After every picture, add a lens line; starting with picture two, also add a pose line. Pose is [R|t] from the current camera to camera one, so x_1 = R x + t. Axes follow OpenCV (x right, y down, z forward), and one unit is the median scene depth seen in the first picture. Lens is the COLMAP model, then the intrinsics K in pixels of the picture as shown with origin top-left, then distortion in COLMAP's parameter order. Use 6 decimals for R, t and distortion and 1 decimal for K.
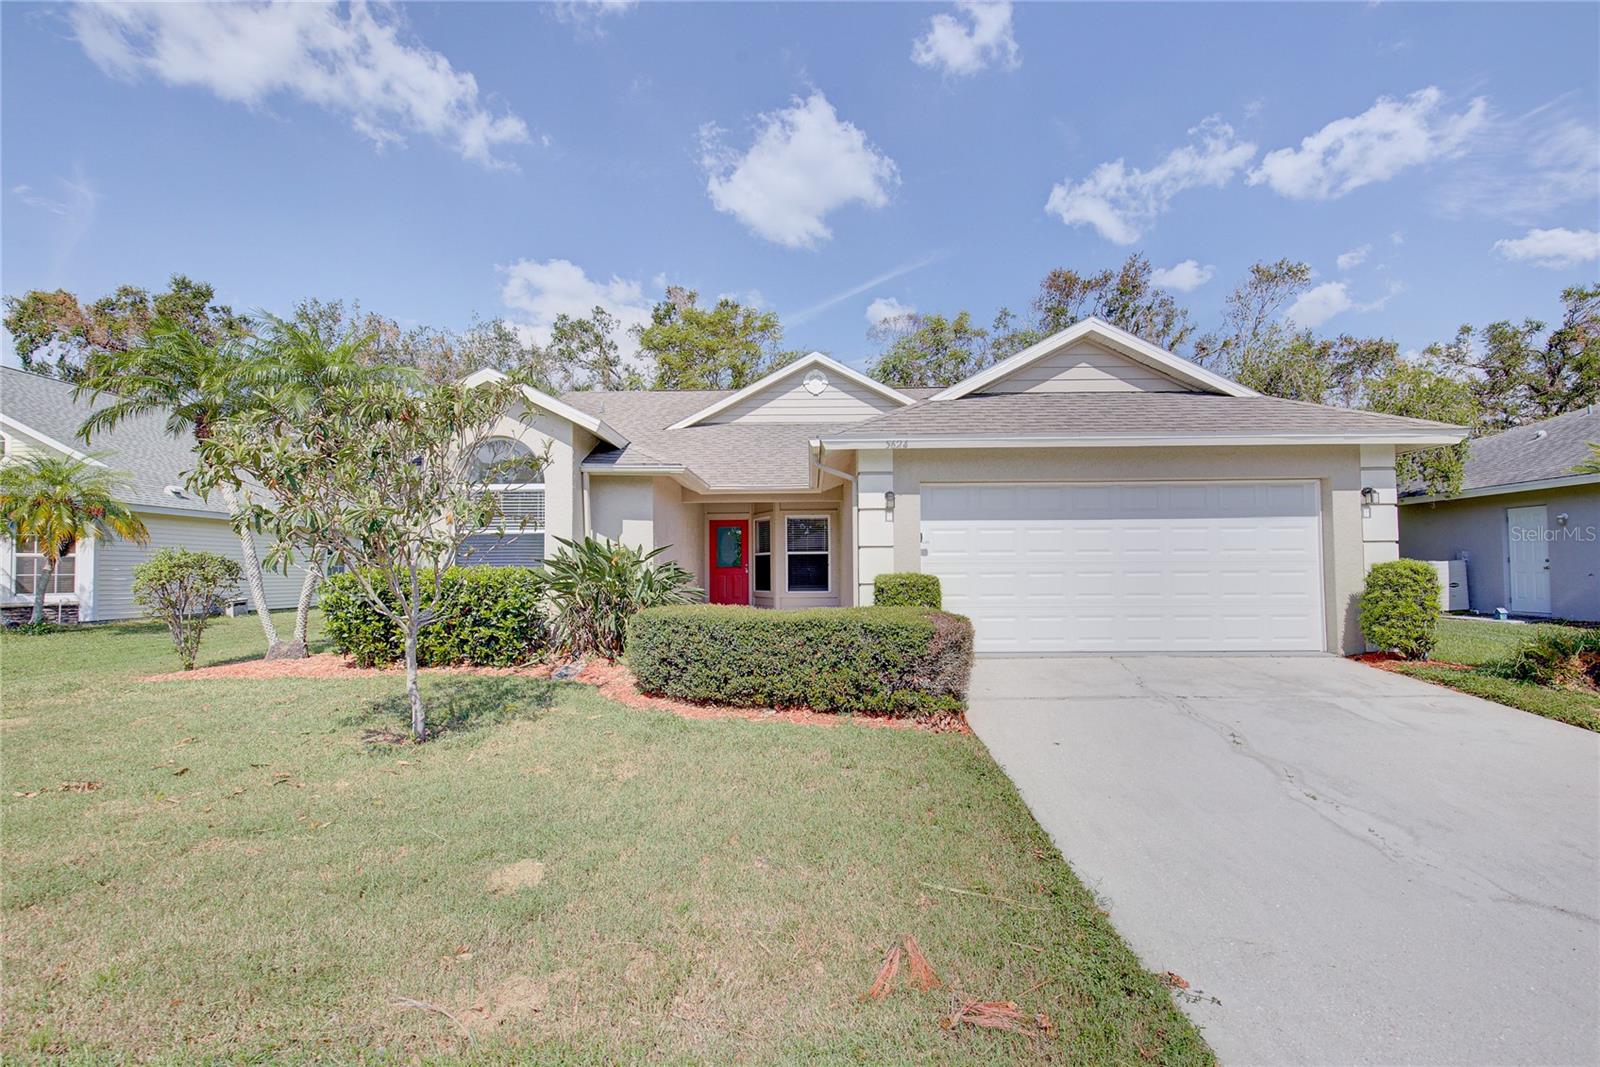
lens RADIAL K [[735.2, 0, 800.3], [0, 735.2, 534.2], [0, 0, 1]] dist [-0.004339, 0.001741]
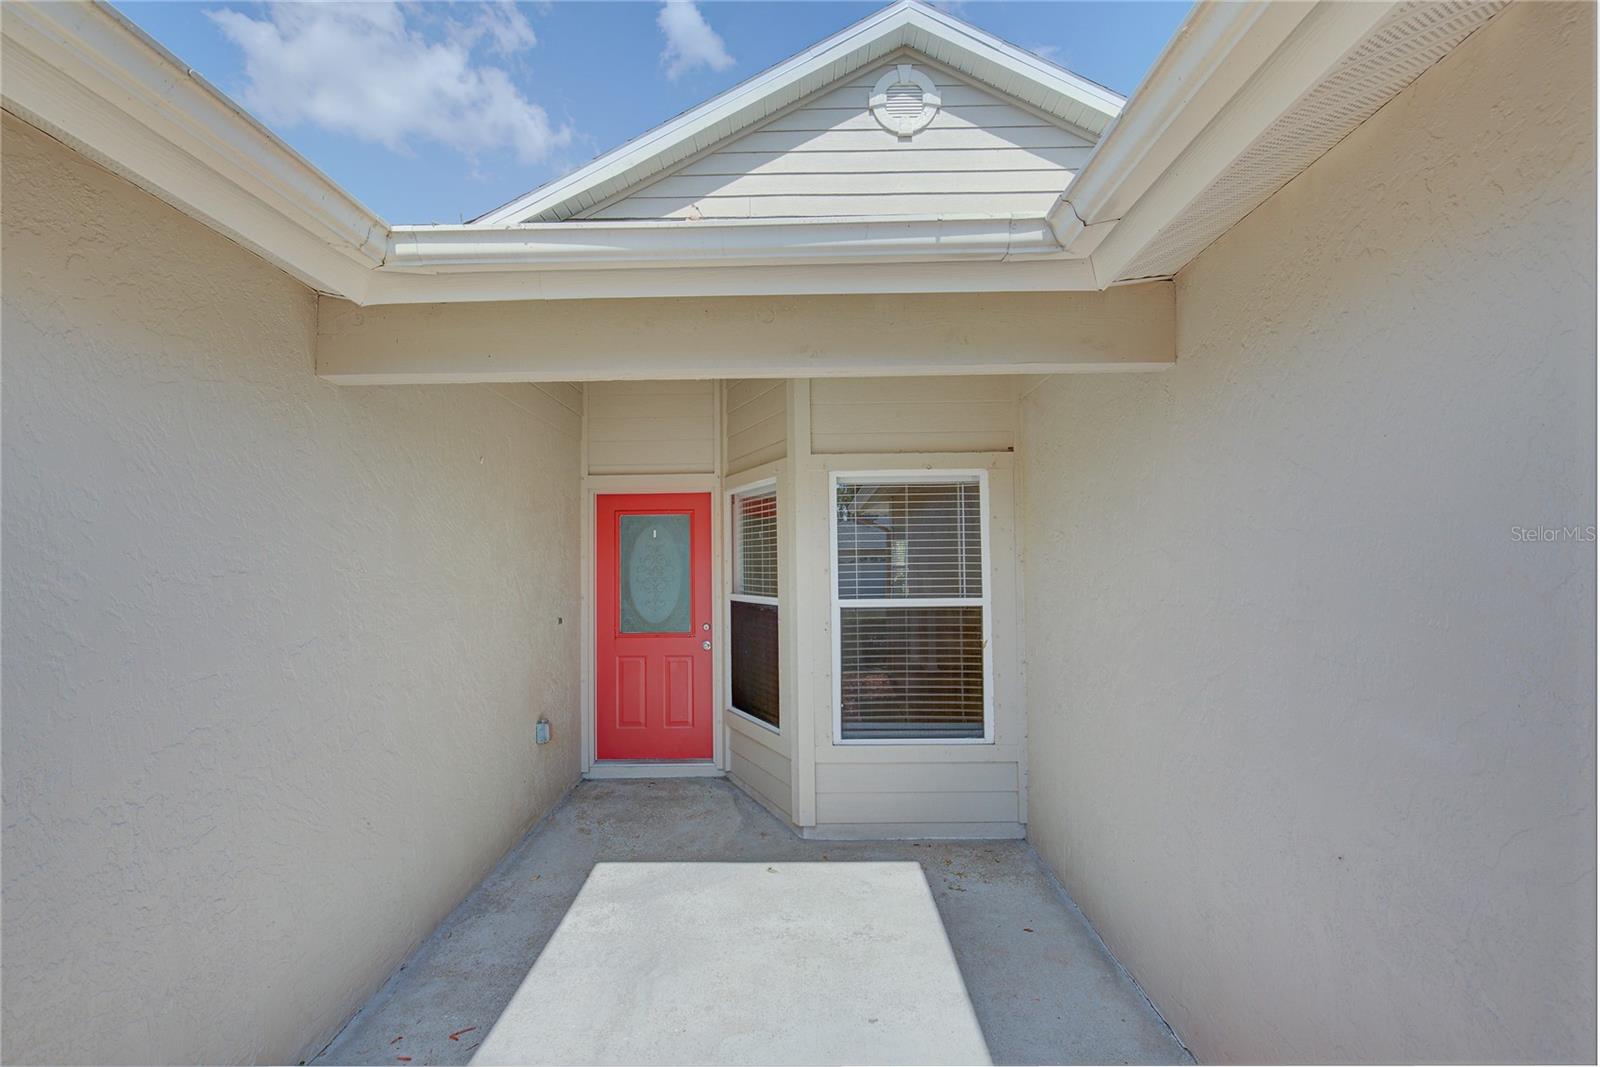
lens RADIAL K [[735.2, 0, 798.4], [0, 735.2, 532.6], [0, 0, 1]] dist [-0.004339, 0.001741]
pose [[0.999997, -0.000919, 0.002475, -0.032608], [0.000899, 0.999964, 0.008394, -0.004137], [-0.002483, -0.008392, 0.999962, 0.680029]]
